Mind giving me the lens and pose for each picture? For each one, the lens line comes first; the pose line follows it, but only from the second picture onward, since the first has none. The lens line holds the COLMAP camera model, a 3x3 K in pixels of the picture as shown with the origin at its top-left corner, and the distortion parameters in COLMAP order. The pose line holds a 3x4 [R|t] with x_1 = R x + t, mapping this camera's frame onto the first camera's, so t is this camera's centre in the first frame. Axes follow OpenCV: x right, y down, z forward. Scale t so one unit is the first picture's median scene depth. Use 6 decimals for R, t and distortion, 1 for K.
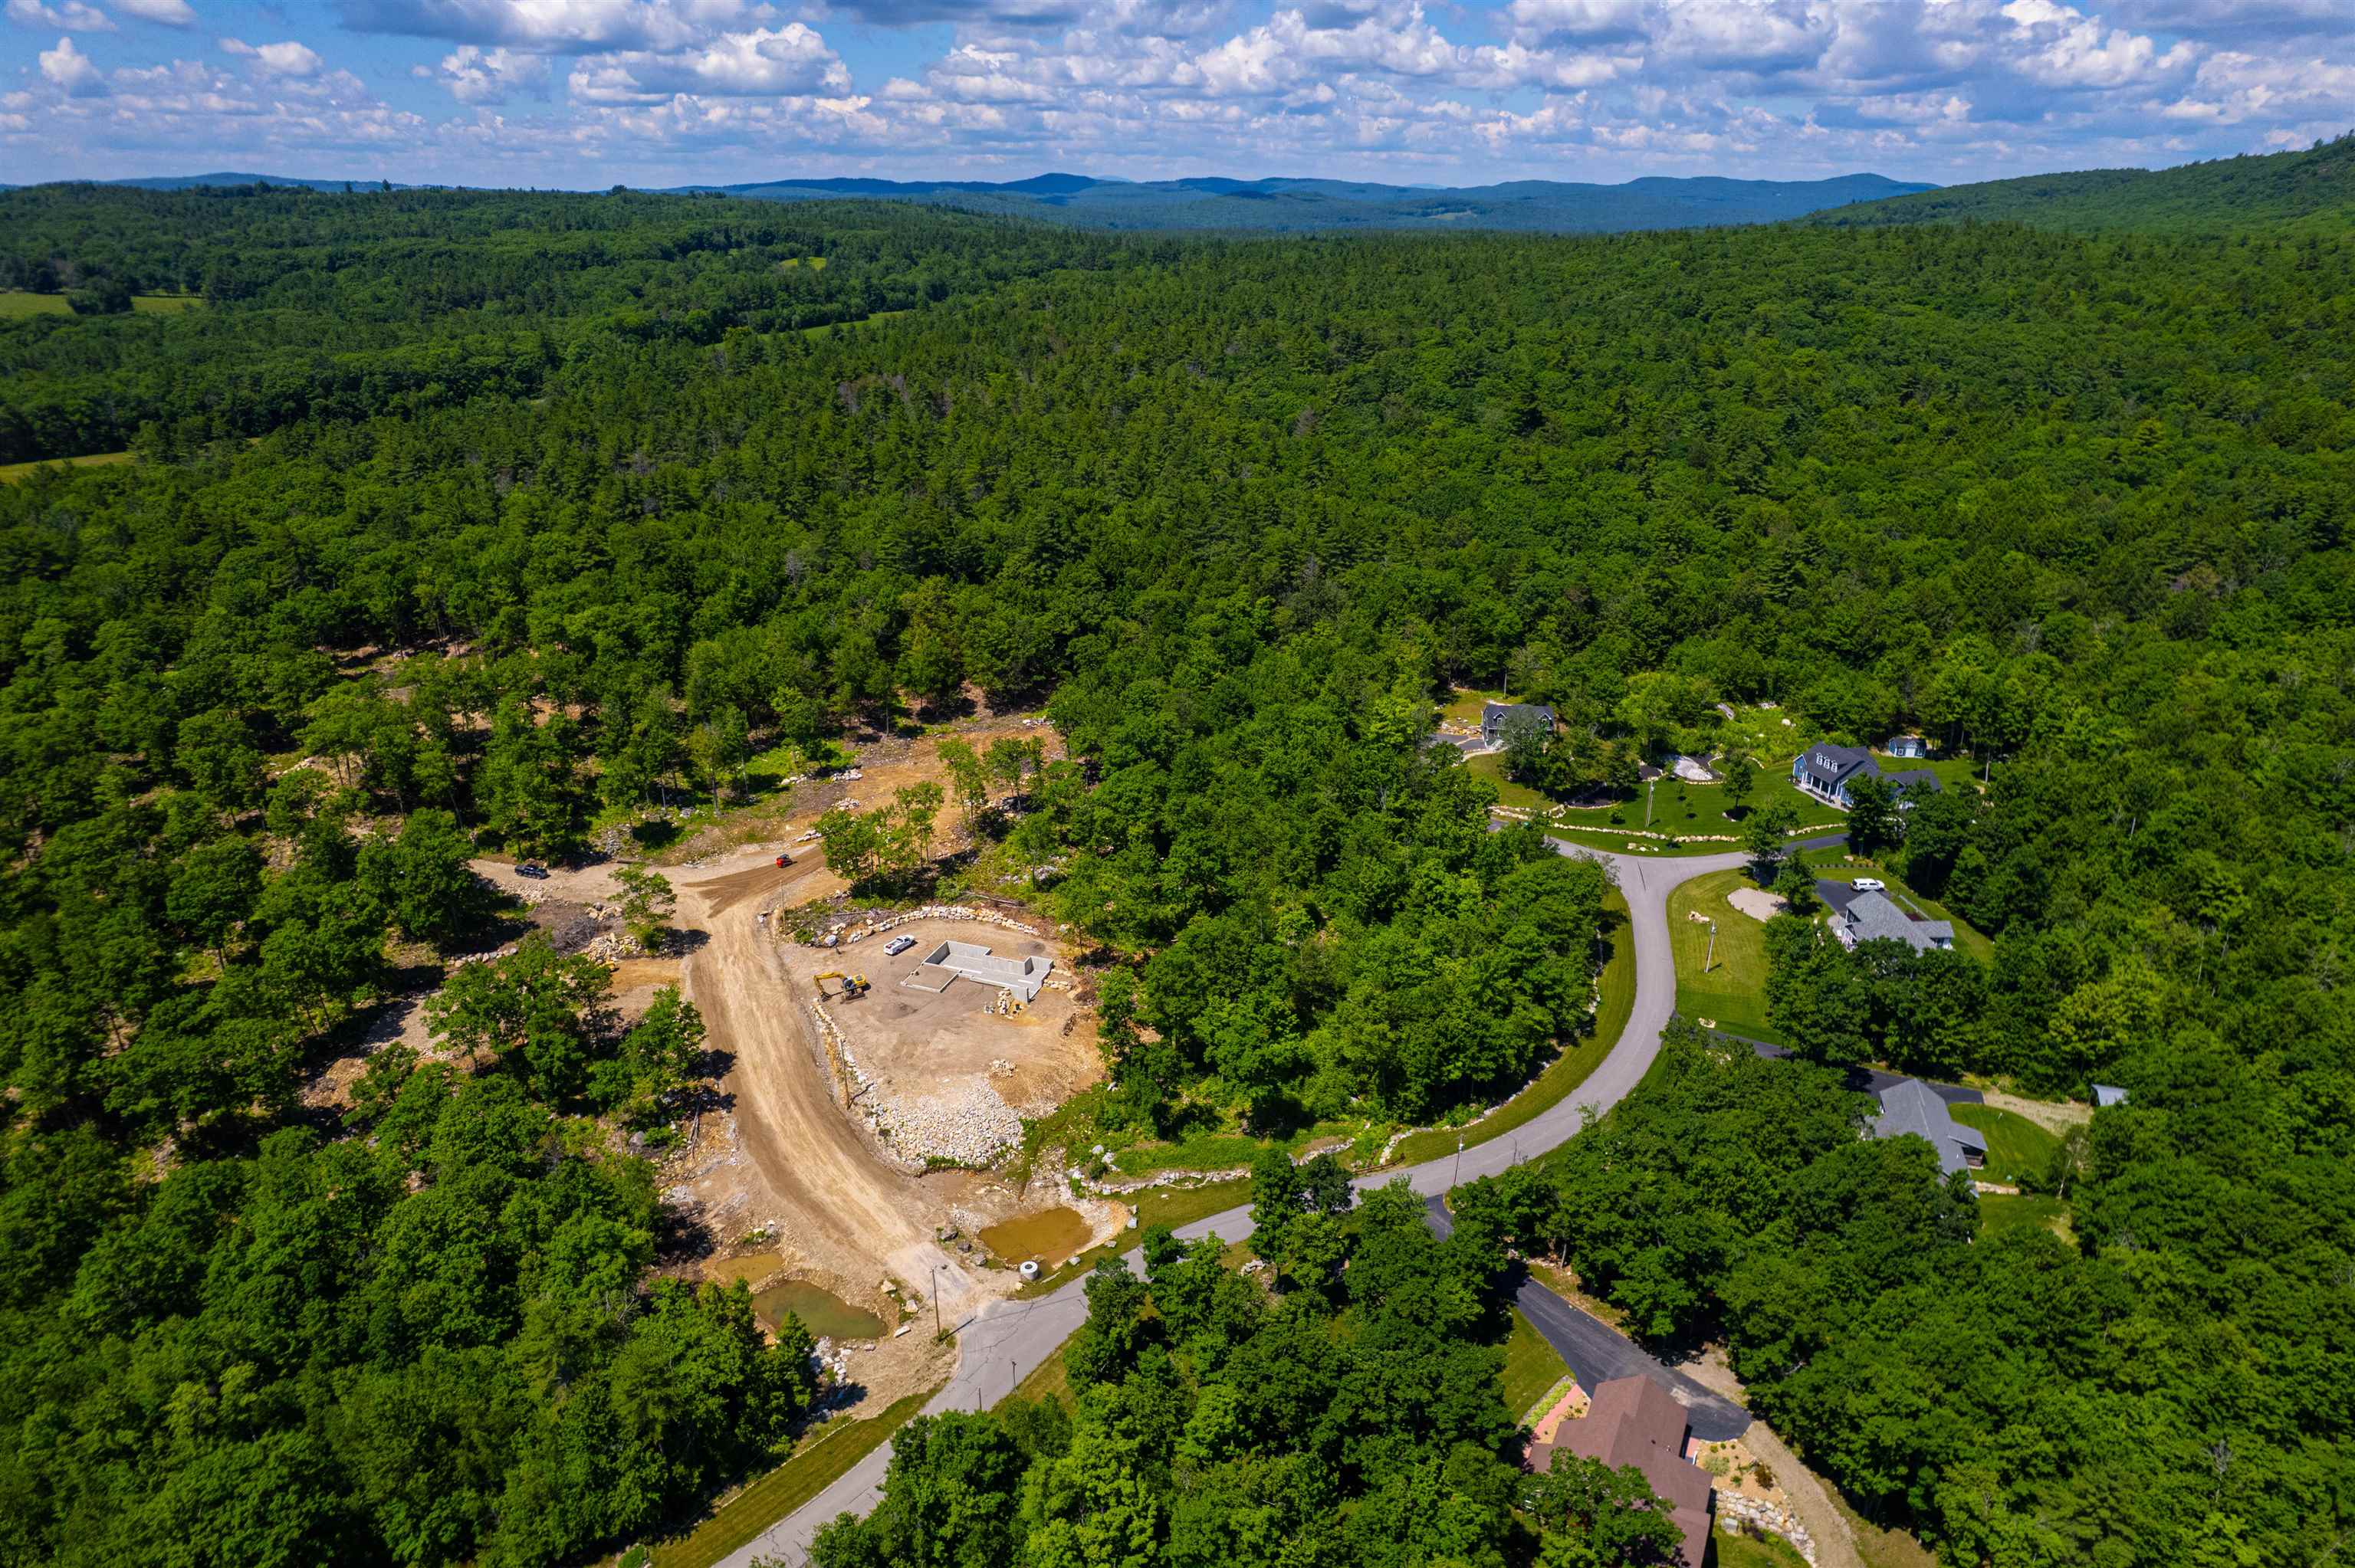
lens RADIAL K [[1500.2, 0, 1180.2], [0, 1500.2, 794.1], [0, 0, 1]] dist [-0.062823, 0.048721]
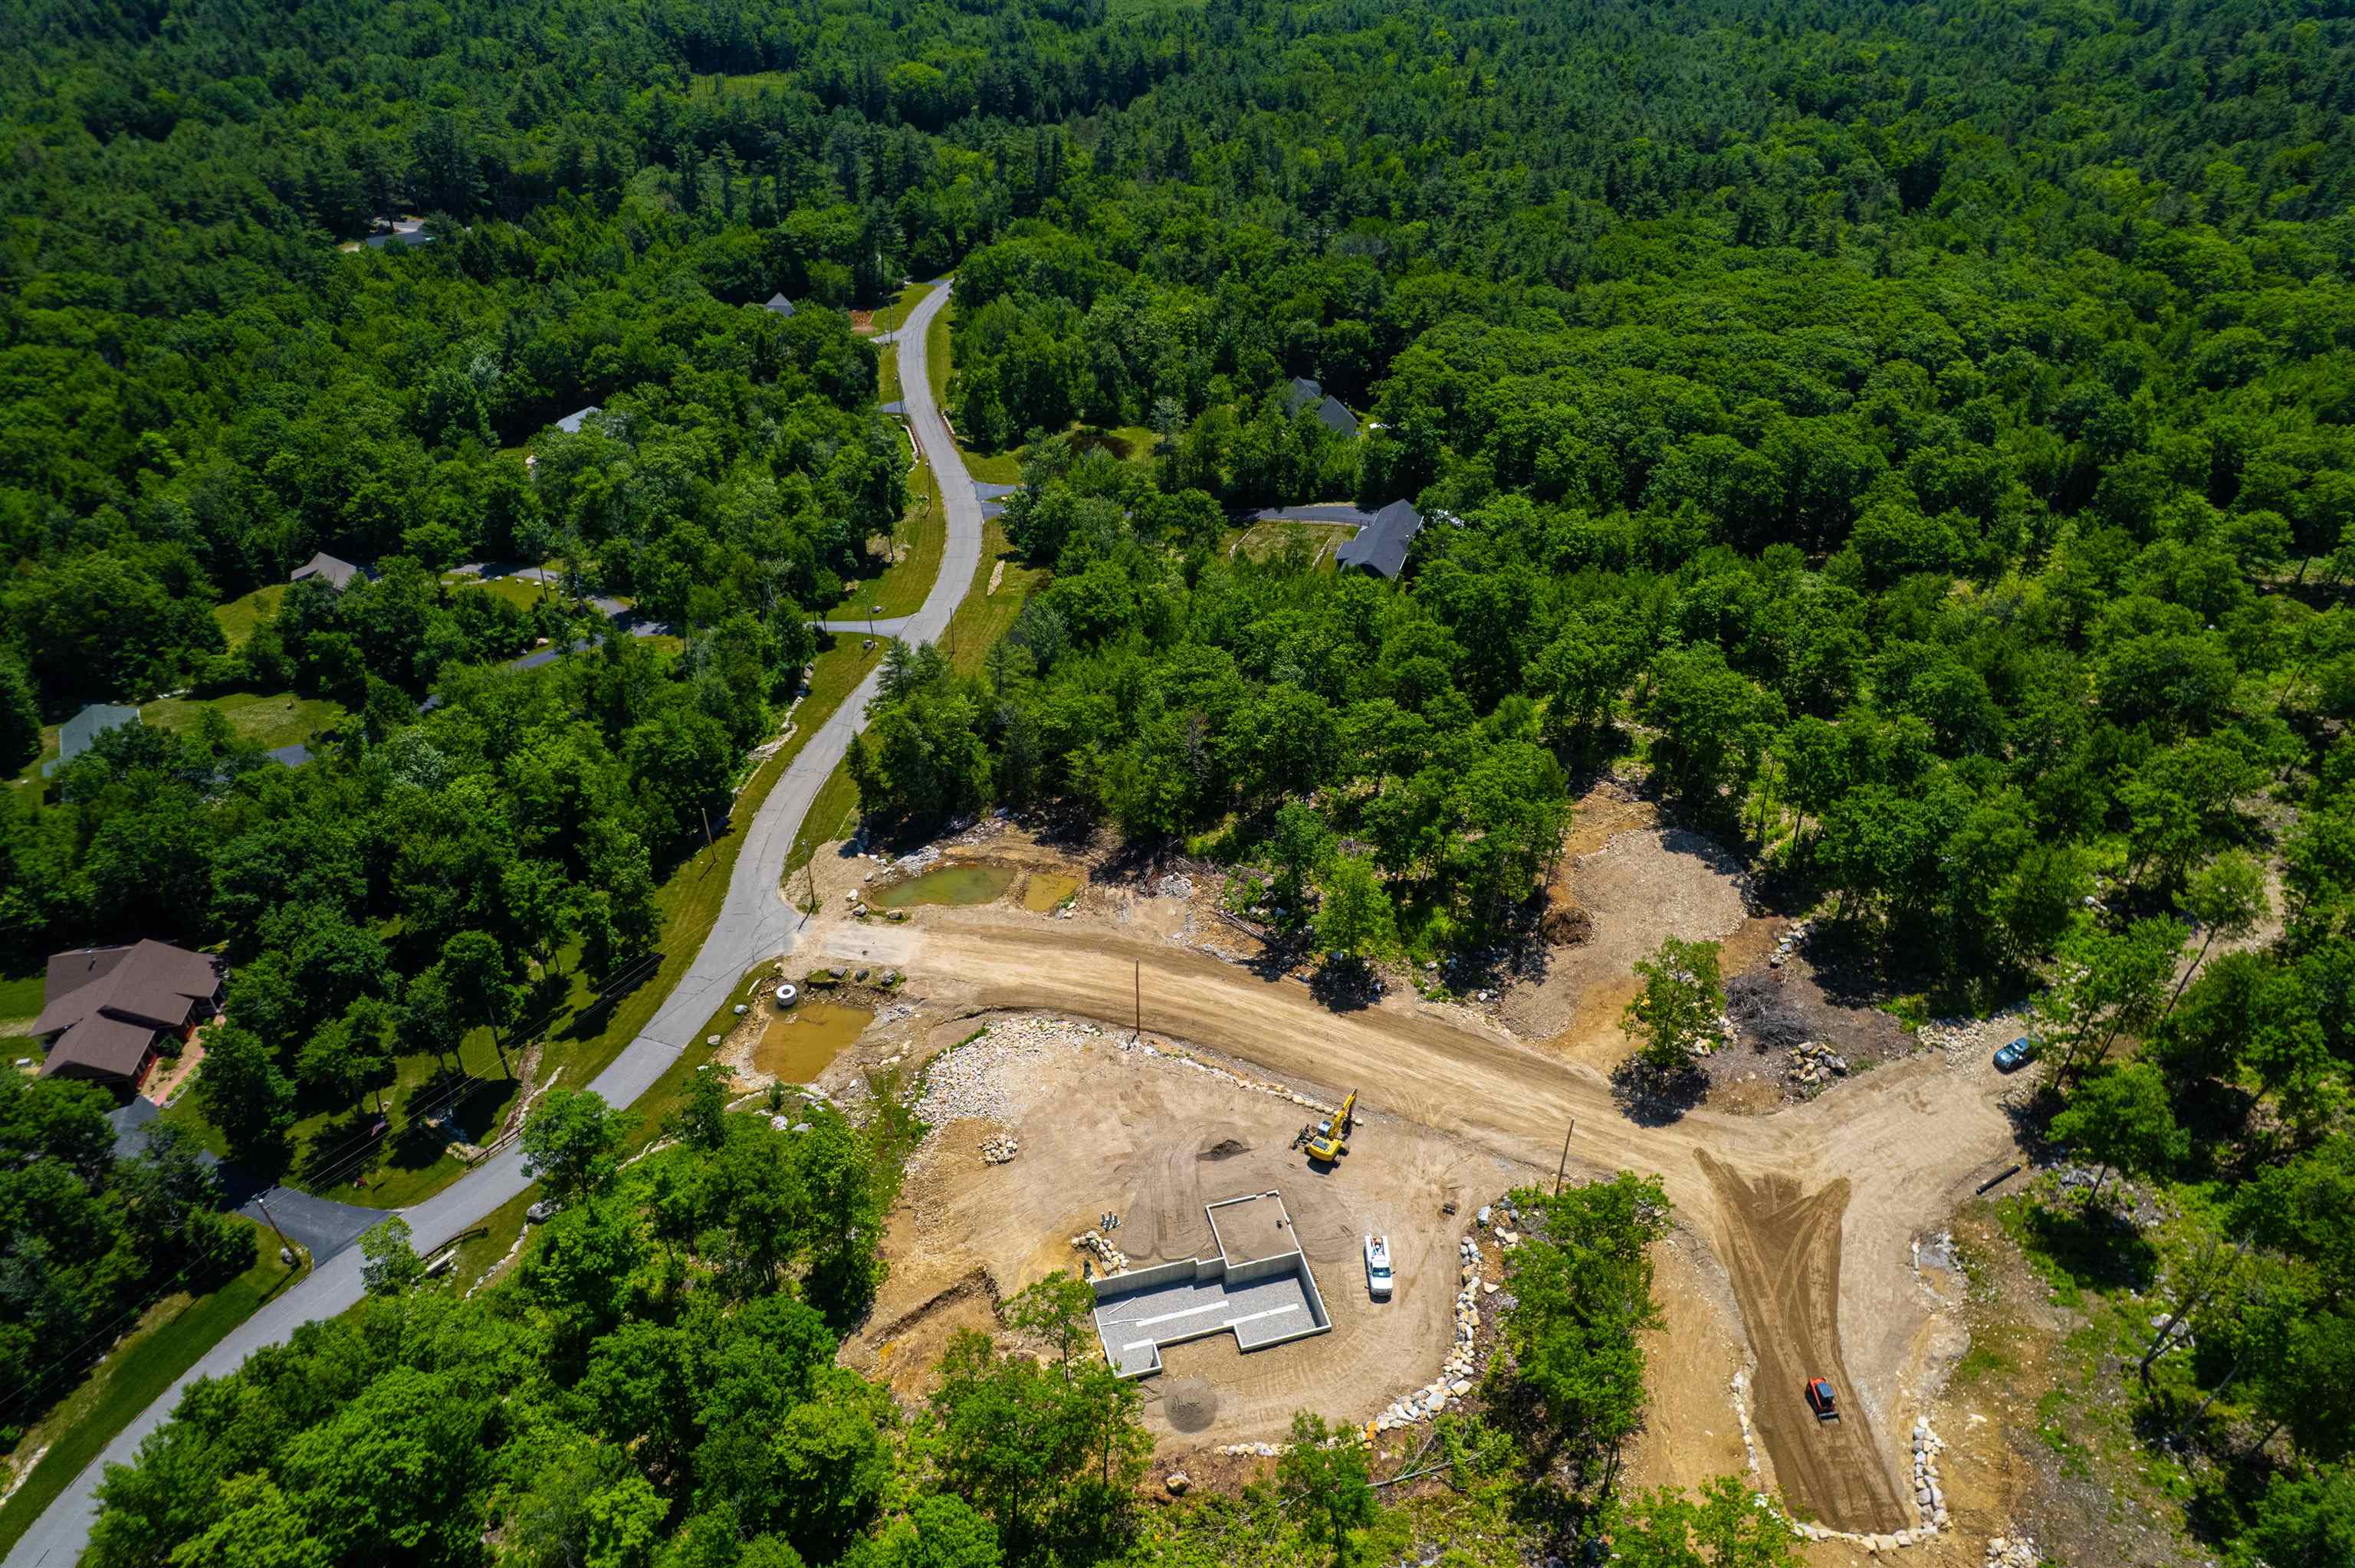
lens RADIAL K [[1500.2, 0, 1180.2], [0, 1500.2, 794.1], [0, 0, 1]] dist [-0.062823, 0.048721]
pose [[-0.815949, 0.341247, -0.466666, 0.066199], [-0.224419, 0.556948, 0.799653, -0.401675], [0.532788, 0.757205, -0.377858, 0.996536]]
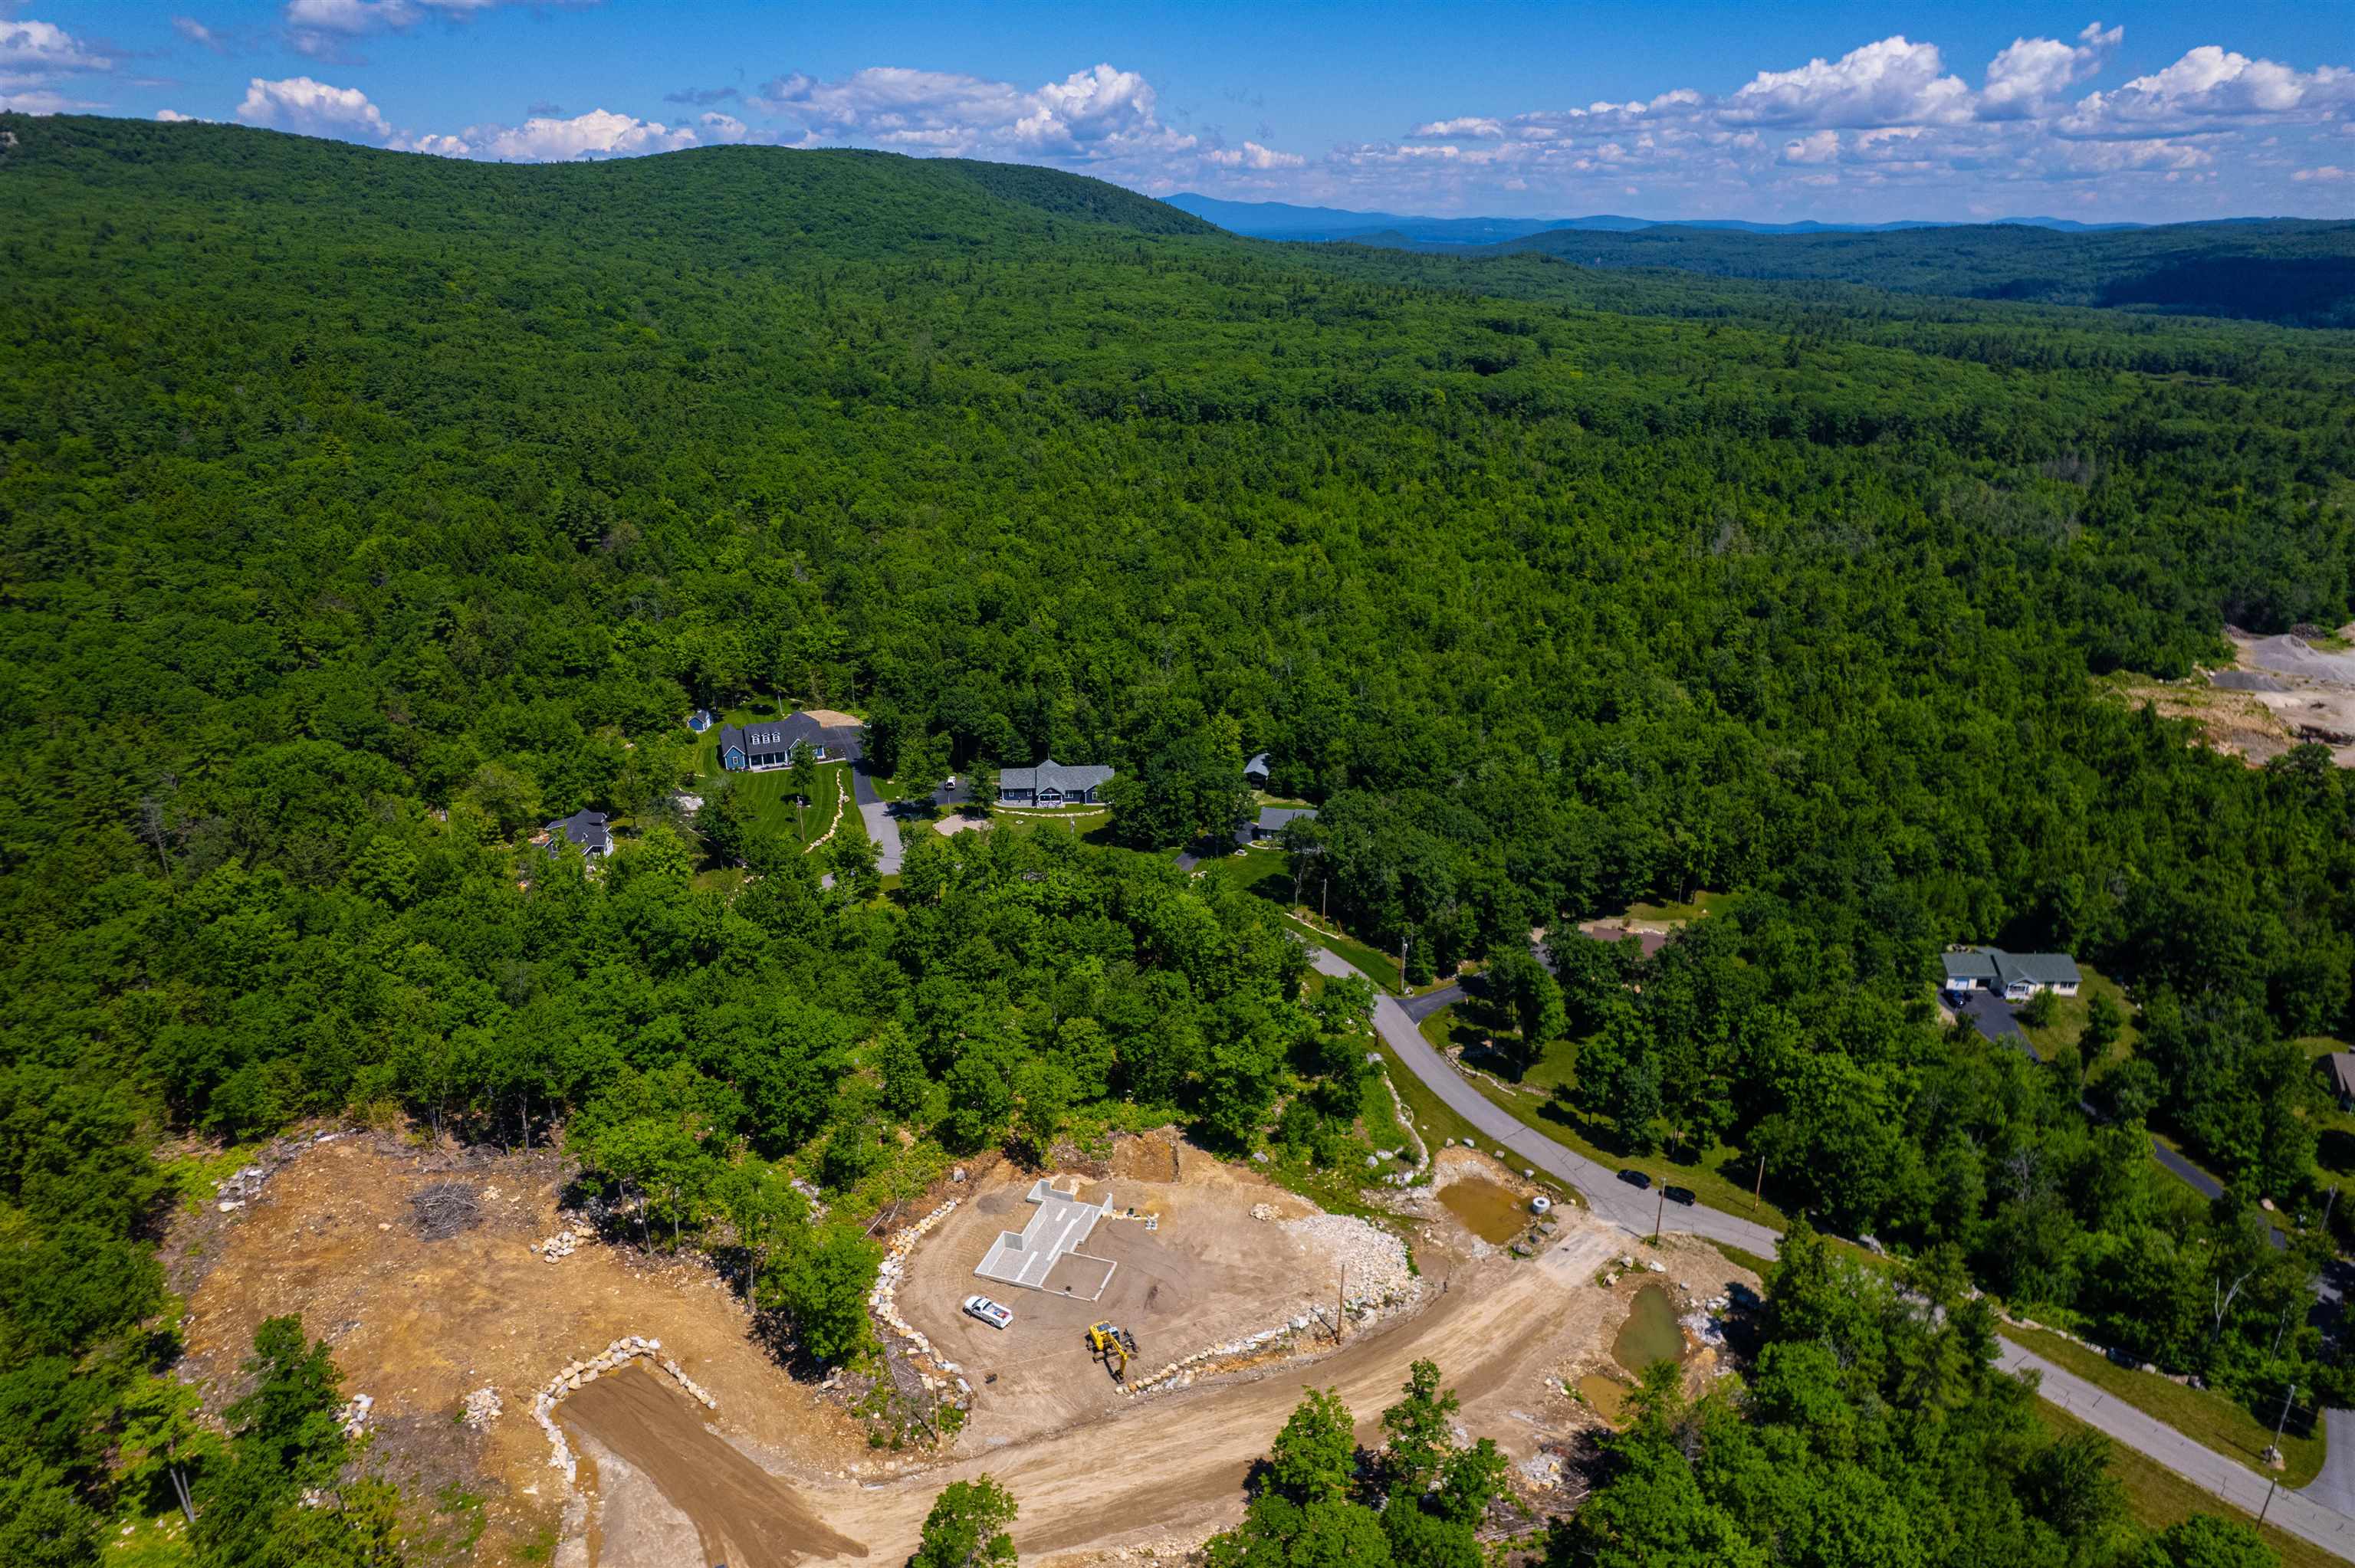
lens RADIAL K [[1487.1, 0, 1175.2], [0, 1487.1, 834.7], [0, 0, 1]] dist [-0.071784, 0.064690]
pose [[-0.027259, -0.387775, 0.921351, -0.702692], [0.377926, 0.849286, 0.368626, -0.292311], [-0.925435, 0.358251, 0.123399, 0.727664]]
